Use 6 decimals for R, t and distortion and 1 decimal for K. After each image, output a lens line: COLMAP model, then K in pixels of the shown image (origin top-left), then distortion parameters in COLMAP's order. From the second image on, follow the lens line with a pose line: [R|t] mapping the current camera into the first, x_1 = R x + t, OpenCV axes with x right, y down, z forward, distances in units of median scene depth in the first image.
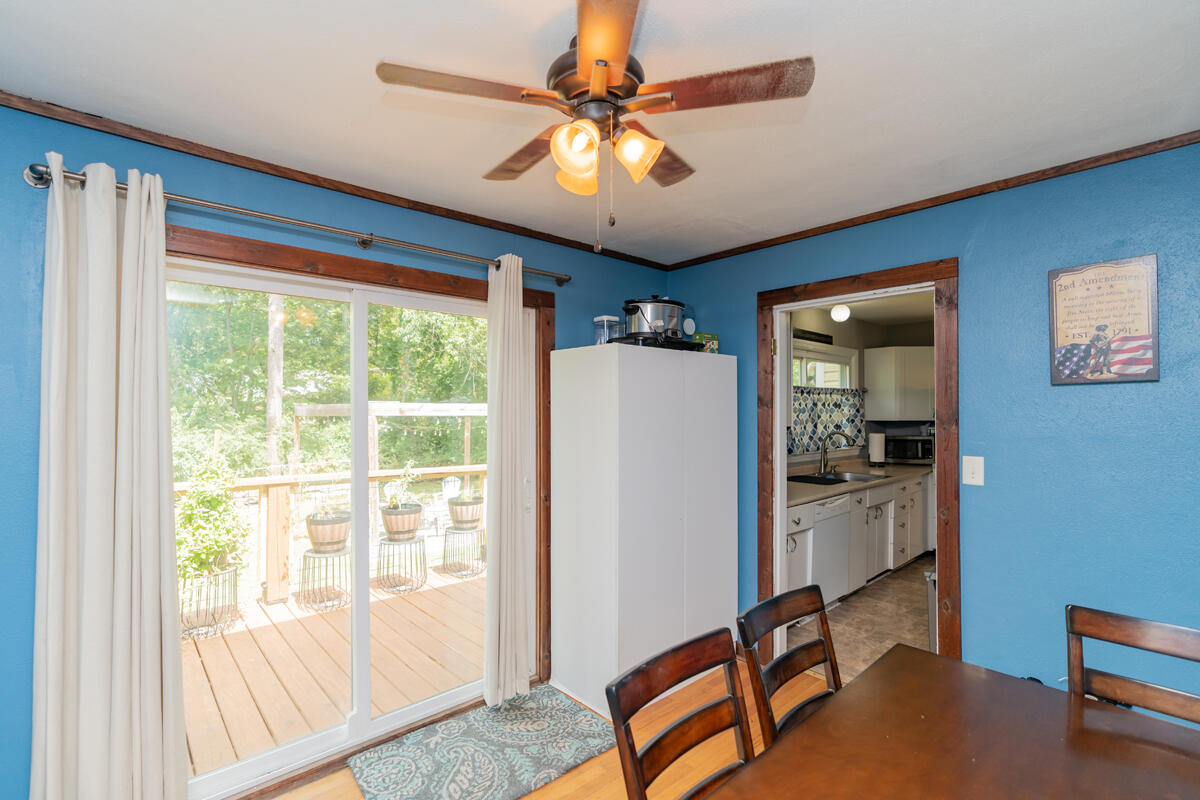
lens RADIAL K [[548.6, 0, 601.1], [0, 548.6, 409.8], [0, 0, 1]] dist [-0.004440, 0.000431]
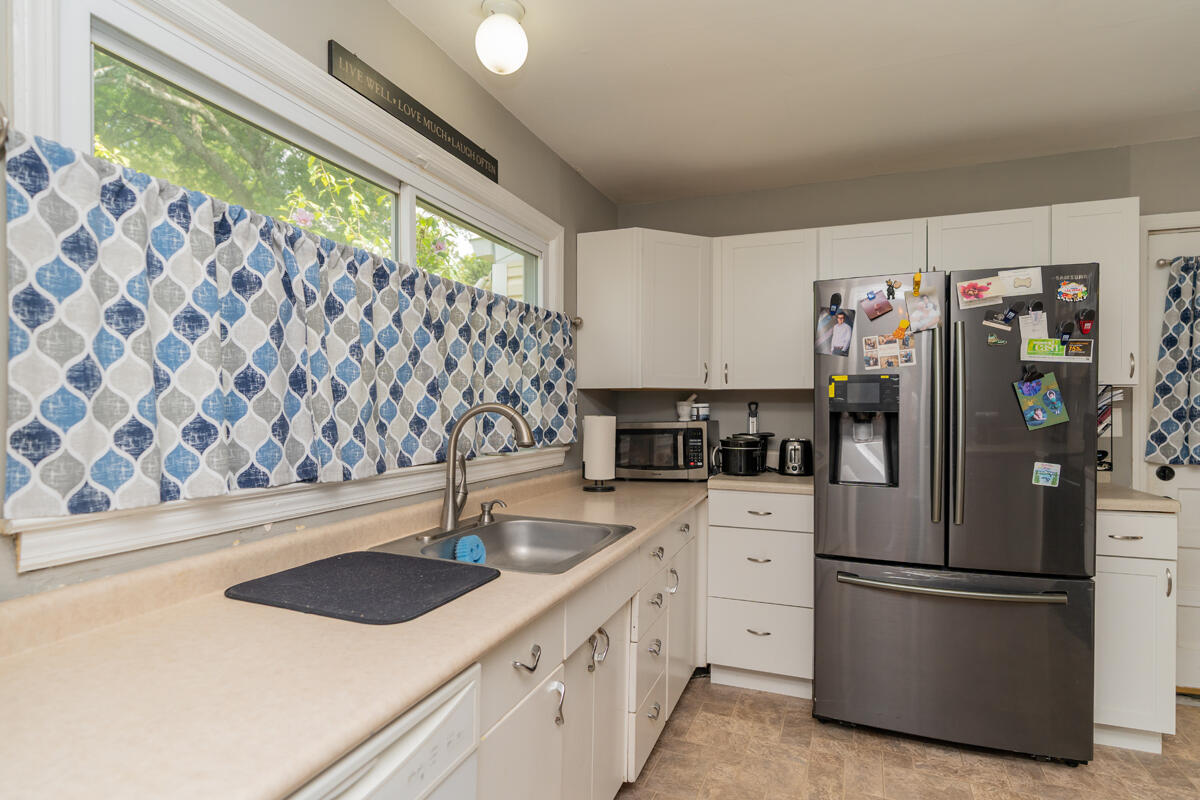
lens RADIAL K [[610.1, 0, 598.1], [0, 610.1, 409.3], [0, 0, 1]] dist [-0.005371, -0.000918]
pose [[0.898460, 0.003644, 0.439041, 0.288493], [-0.007283, 0.999952, 0.006603, 0.035282], [-0.438996, -0.009130, 0.898443, 0.563537]]
